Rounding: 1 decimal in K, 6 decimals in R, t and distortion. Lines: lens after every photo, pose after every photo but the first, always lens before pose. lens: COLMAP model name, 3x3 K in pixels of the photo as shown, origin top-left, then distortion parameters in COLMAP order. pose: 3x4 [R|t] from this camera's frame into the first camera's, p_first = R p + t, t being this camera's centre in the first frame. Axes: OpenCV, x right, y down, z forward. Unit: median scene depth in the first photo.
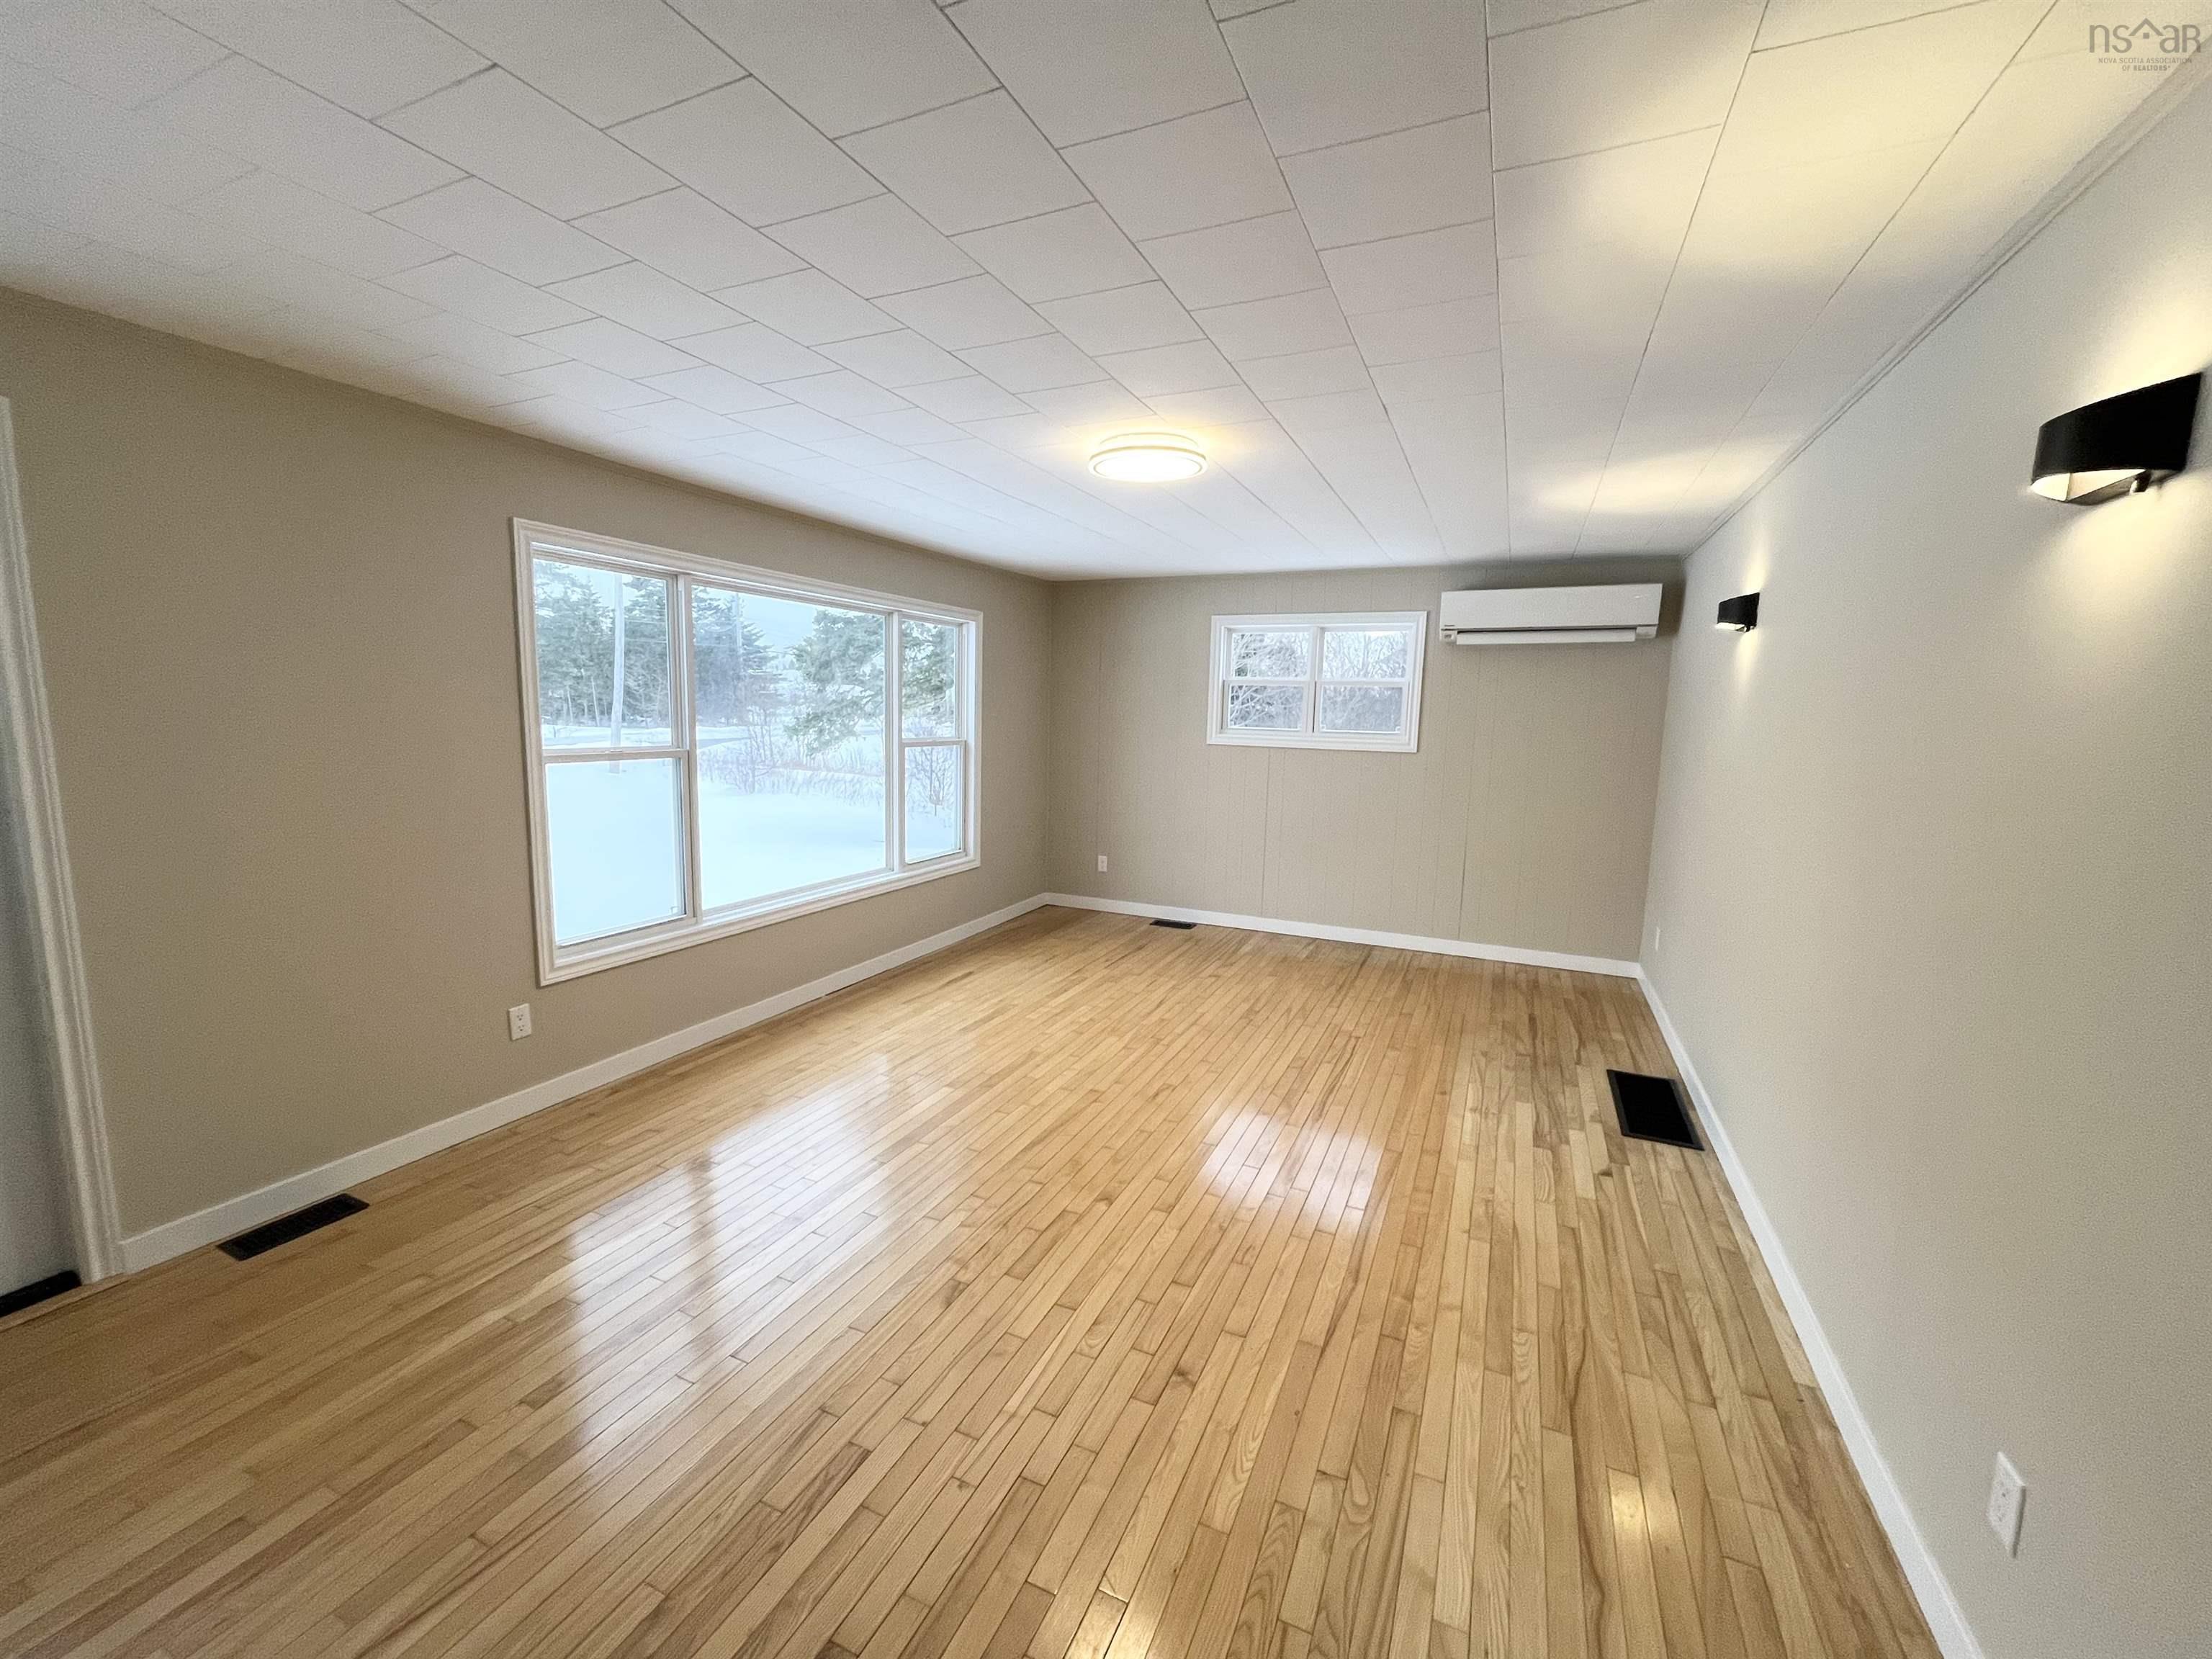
lens RADIAL K [[891.7, 0, 1106.0], [0, 891.7, 829.5], [0, 0, 1]] dist [-0.006549, -0.000215]
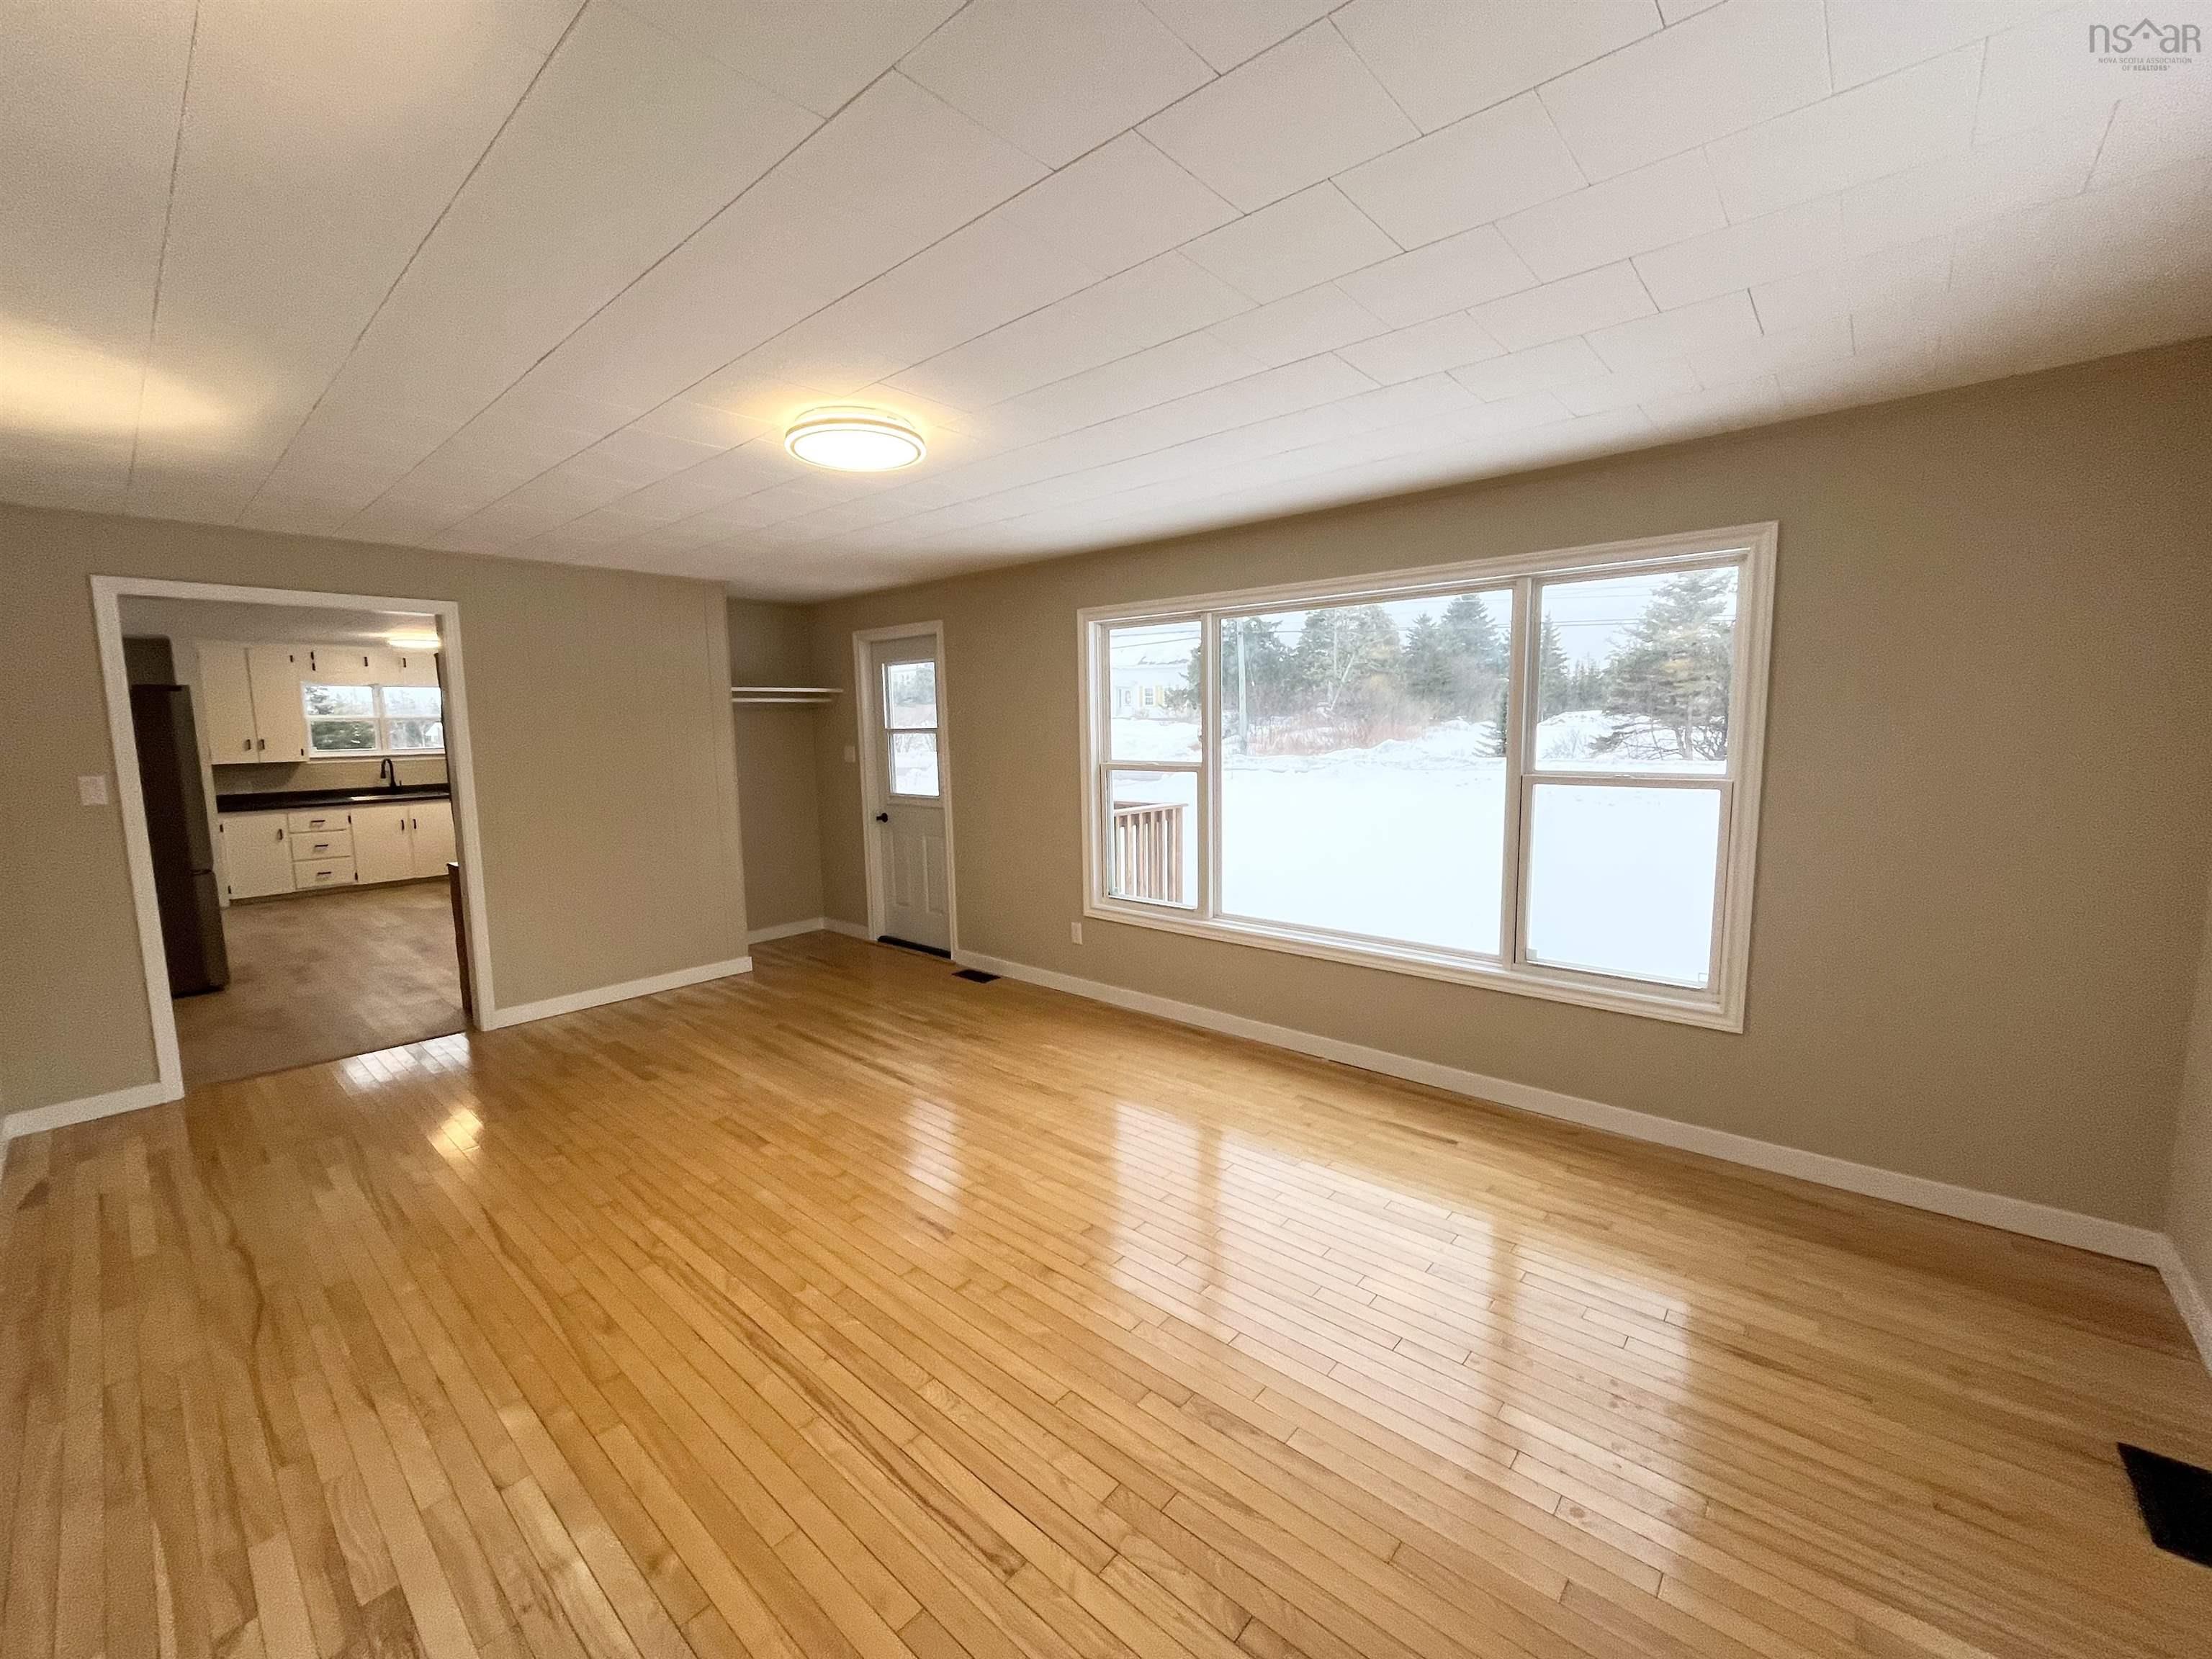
lens RADIAL K [[891.7, 0, 1106.0], [0, 891.7, 829.5], [0, 0, 1]] dist [-0.006549, -0.000215]
pose [[-0.284401, 0.099486, -0.953530, 0.765182], [-0.119963, 0.983091, 0.138351, -0.177850], [0.951170, 0.153735, -0.267657, 1.381823]]
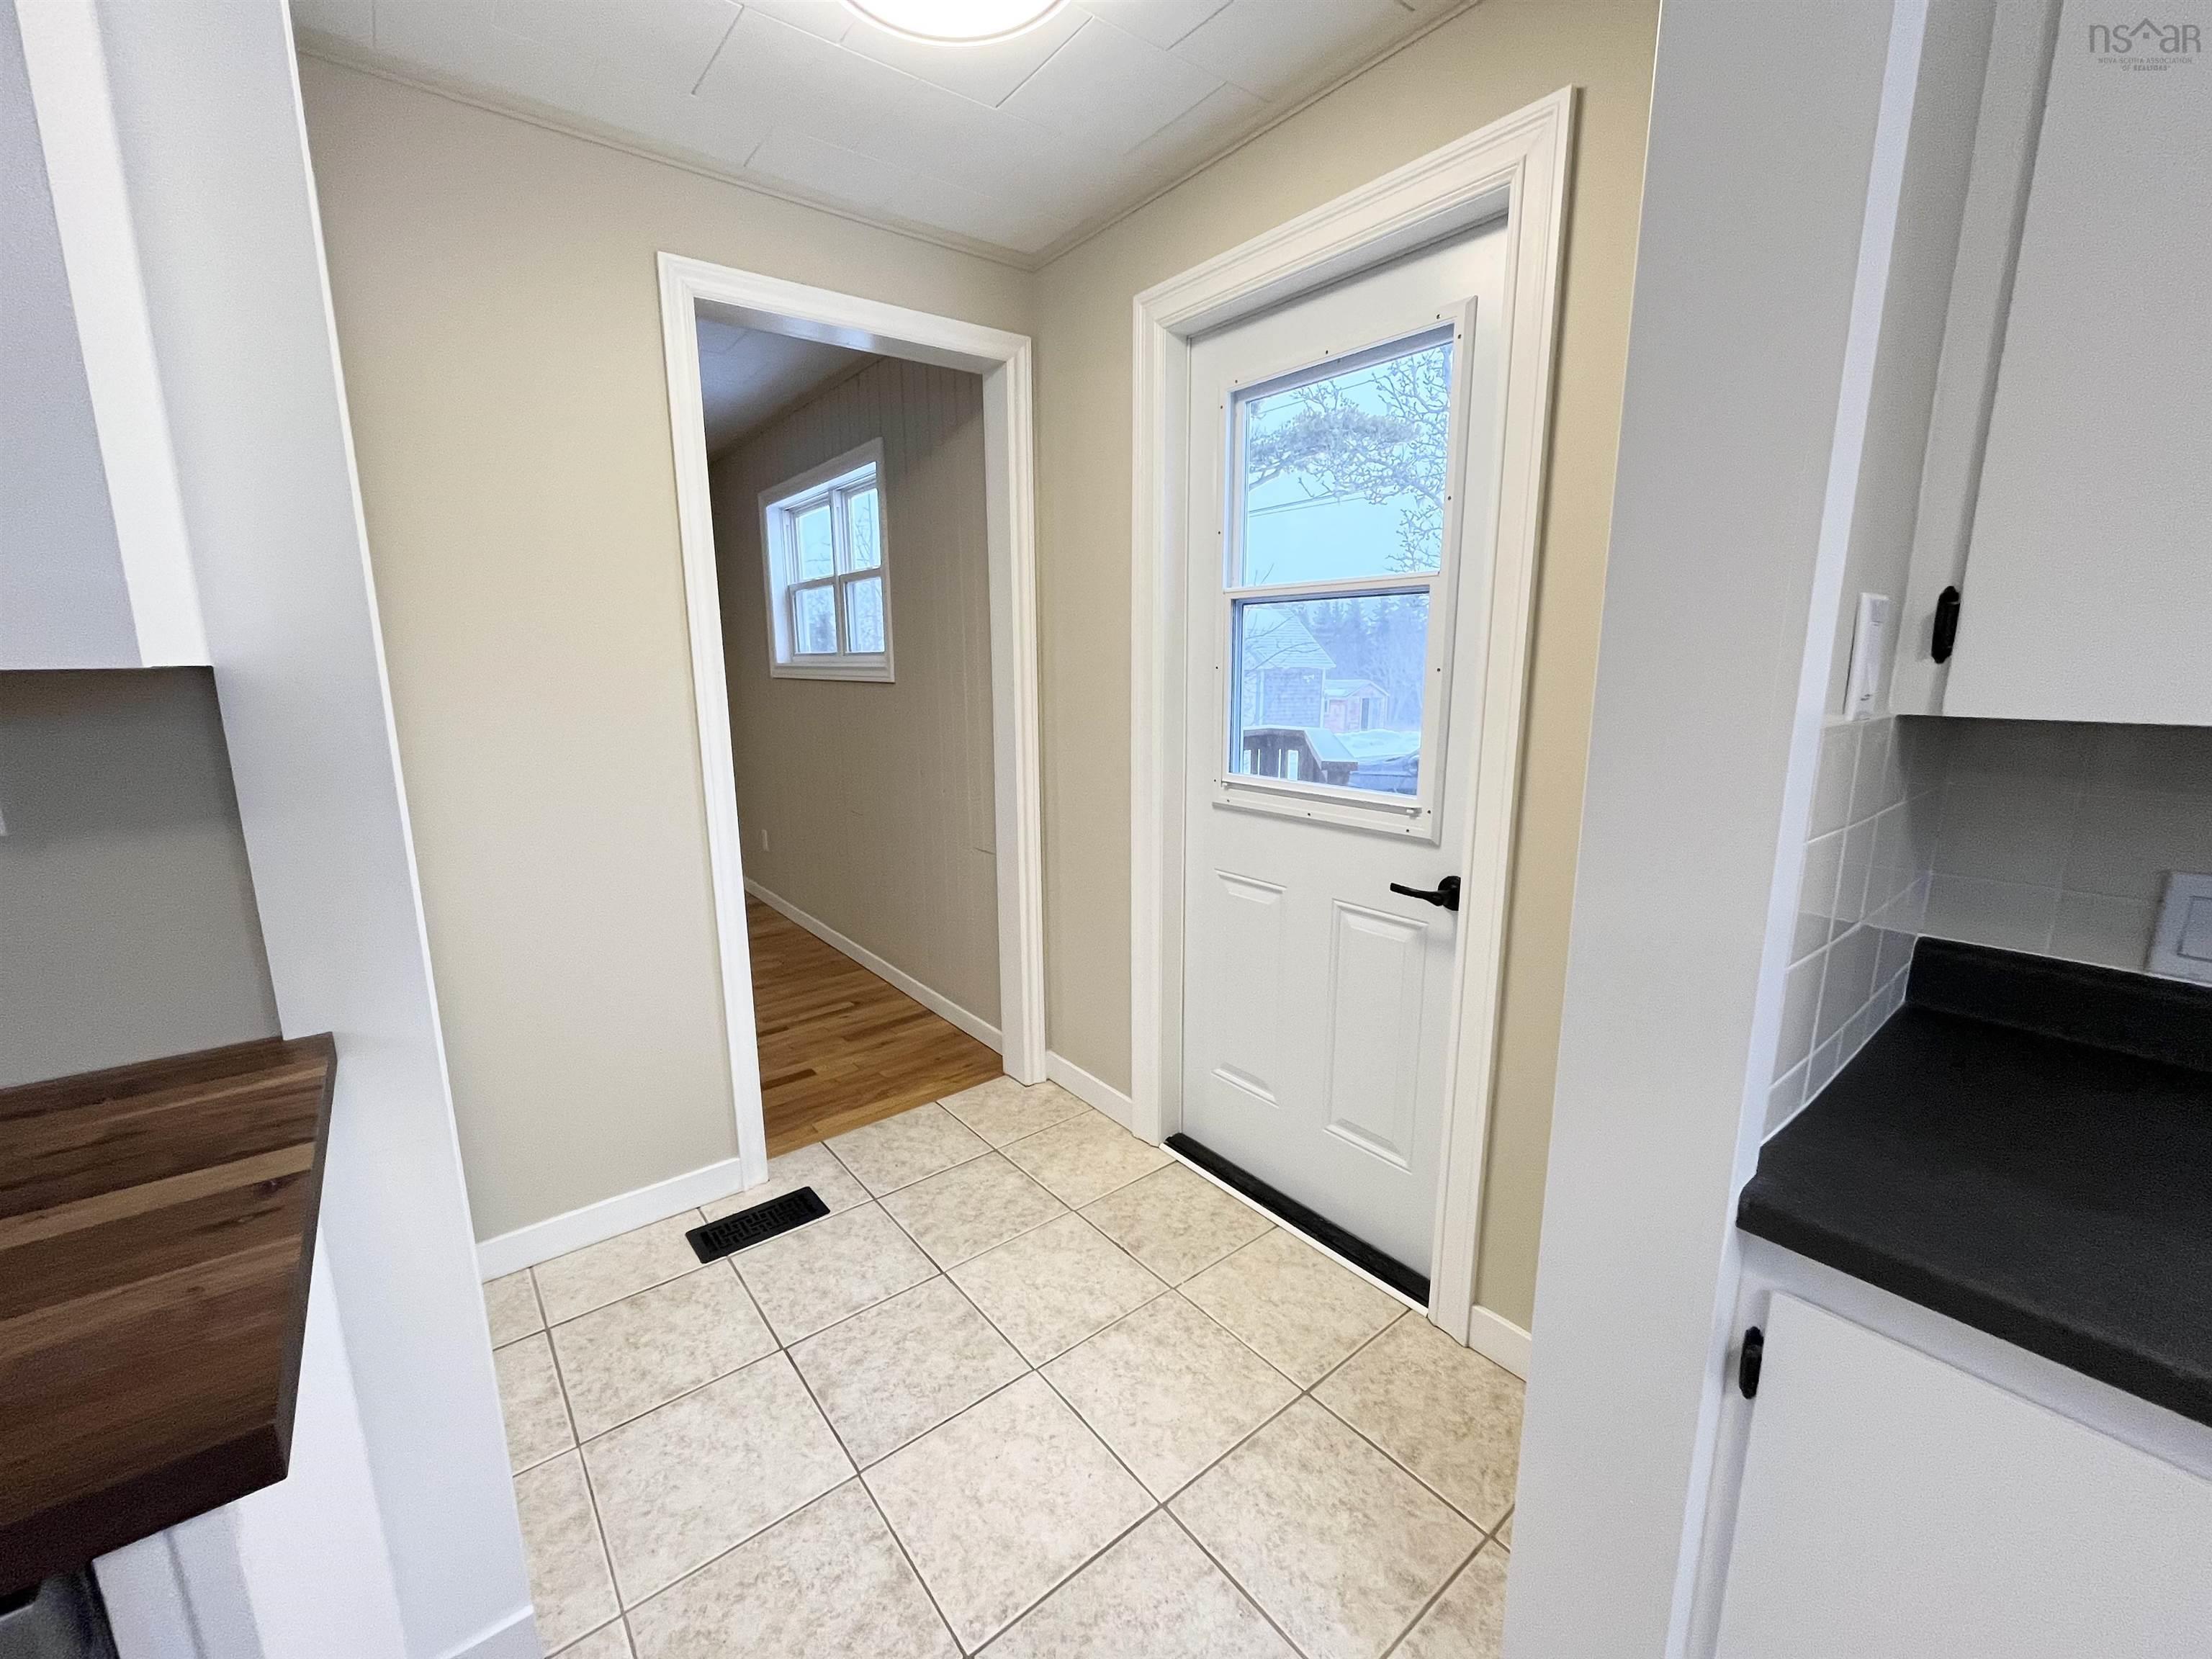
lens RADIAL K [[892.0, 0, 1102.2], [0, 892.0, 828.9], [0, 0, 1]] dist [-0.001673, -0.000397]
pose [[-0.891421, -0.100579, 0.441874, 0.675814], [0.047839, 0.948726, 0.312457, -0.154945], [-0.450644, 0.299670, -0.840903, 1.226161]]
